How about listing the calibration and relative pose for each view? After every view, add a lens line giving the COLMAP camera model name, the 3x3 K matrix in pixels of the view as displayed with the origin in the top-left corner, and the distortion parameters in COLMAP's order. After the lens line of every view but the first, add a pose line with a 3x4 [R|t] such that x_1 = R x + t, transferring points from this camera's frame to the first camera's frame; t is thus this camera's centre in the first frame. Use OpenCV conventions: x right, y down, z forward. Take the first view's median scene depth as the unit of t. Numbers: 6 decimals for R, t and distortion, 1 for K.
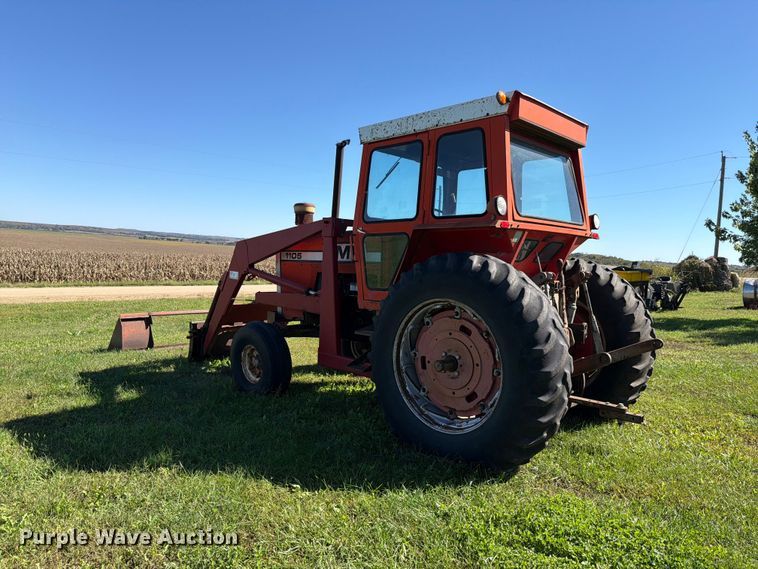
lens RADIAL K [[532.4, 0, 379.0], [0, 532.4, 284.5], [0, 0, 1]] dist [0.073469, -0.098108]
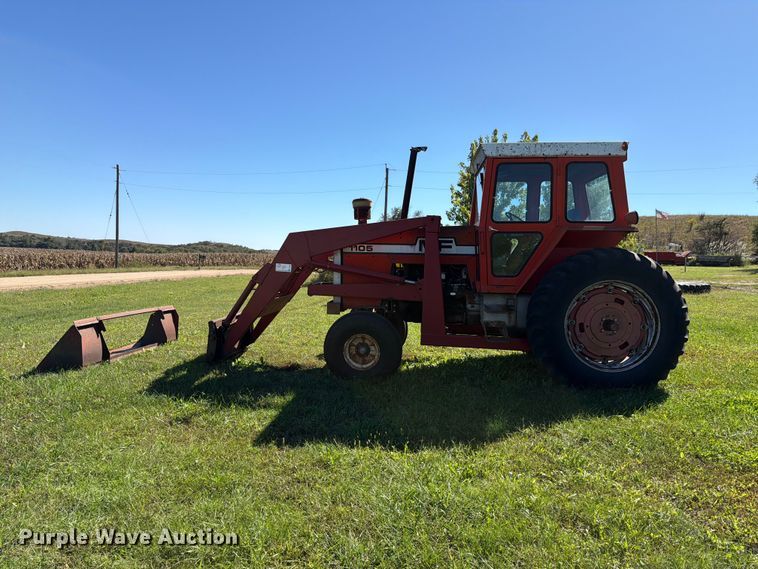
lens RADIAL K [[521.1, 0, 381.7], [0, 521.1, 289.1], [0, 0, 1]] dist [0.060337, -0.095212]
pose [[0.785724, -0.043958, 0.617013, -1.161041], [0.023928, 0.998885, 0.040694, -0.021204], [-0.618114, -0.017211, 0.785900, 0.246821]]
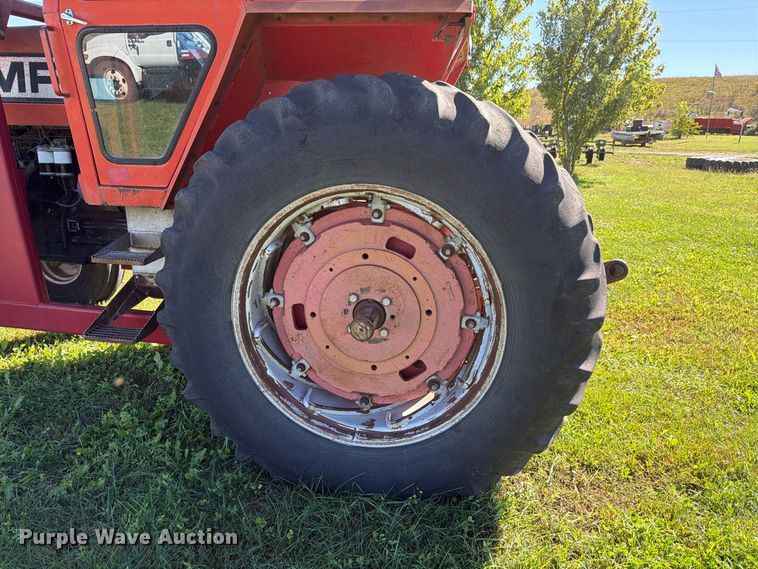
lens RADIAL K [[532.4, 0, 379.0], [0, 532.4, 284.5], [0, 0, 1]] dist [0.073469, -0.098108]
pose [[0.819914, -0.165046, 0.548180, -0.118546], [0.014491, 0.963218, 0.268331, -0.011760], [-0.572304, -0.212065, 0.792147, 0.574759]]
